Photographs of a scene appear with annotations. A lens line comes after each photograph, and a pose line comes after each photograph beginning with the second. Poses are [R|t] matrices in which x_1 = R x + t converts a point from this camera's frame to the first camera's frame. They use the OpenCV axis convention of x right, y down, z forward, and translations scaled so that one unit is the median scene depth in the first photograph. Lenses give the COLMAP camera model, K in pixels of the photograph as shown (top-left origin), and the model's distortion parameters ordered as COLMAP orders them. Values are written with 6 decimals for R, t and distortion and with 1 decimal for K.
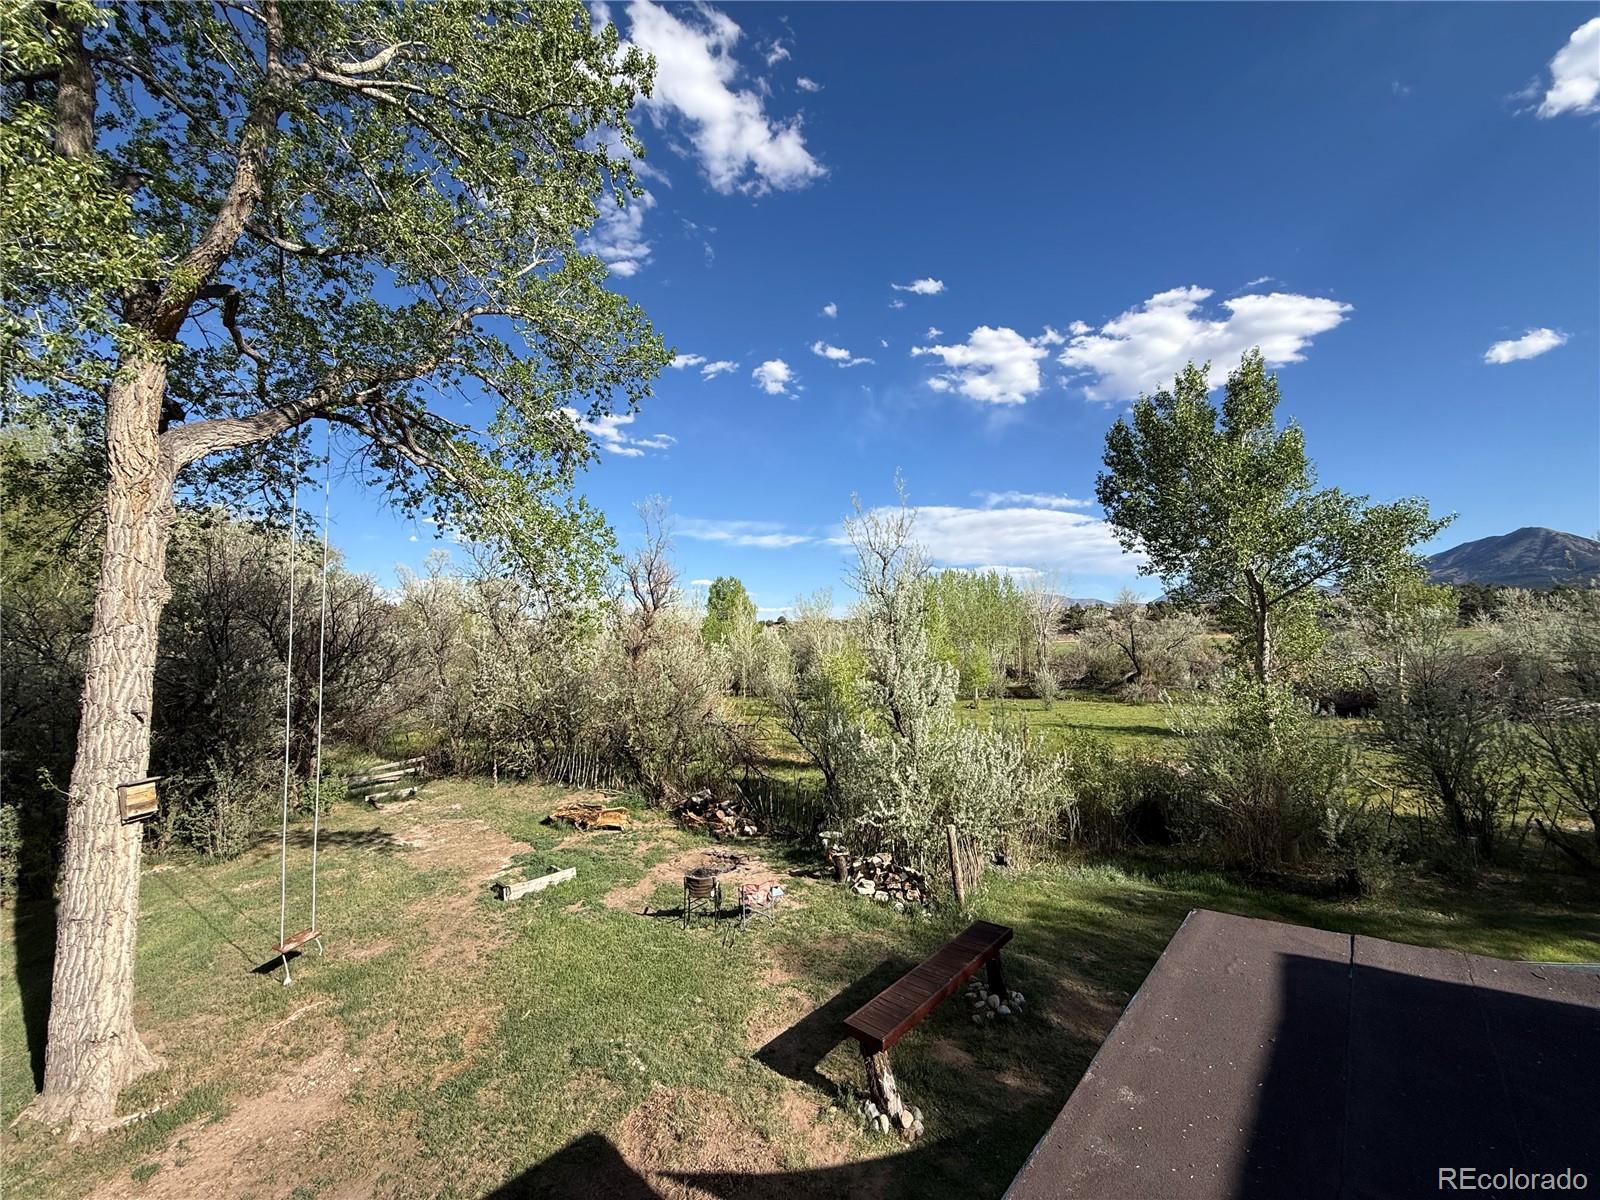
lens RADIAL K [[639.8, 0, 798.4], [0, 639.8, 603.6], [0, 0, 1]] dist [0.001307, -0.000086]
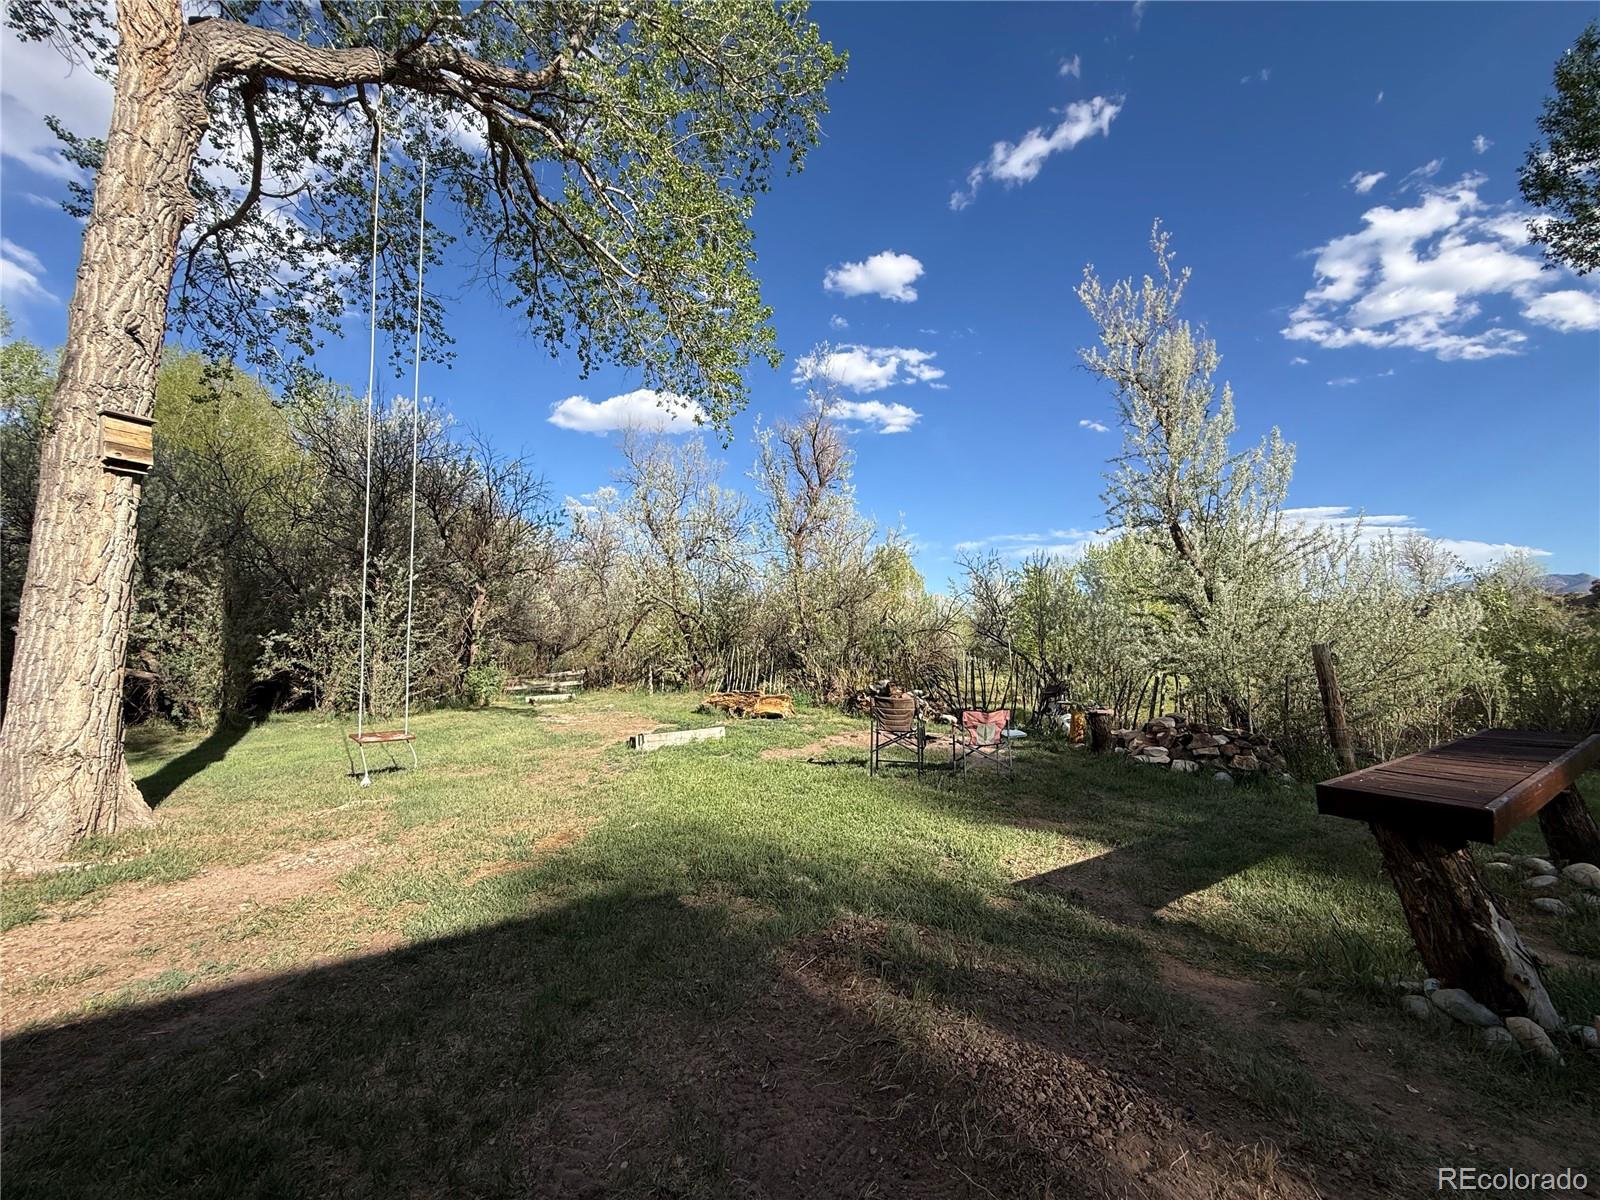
lens RADIAL K [[639.8, 0, 798.4], [0, 639.8, 603.6], [0, 0, 1]] dist [0.001307, -0.000086]
pose [[0.968646, -0.008595, -0.248297, -0.124018], [0.005582, 0.999902, -0.012834, 0.494553], [0.248383, 0.011046, 0.968599, 0.489424]]
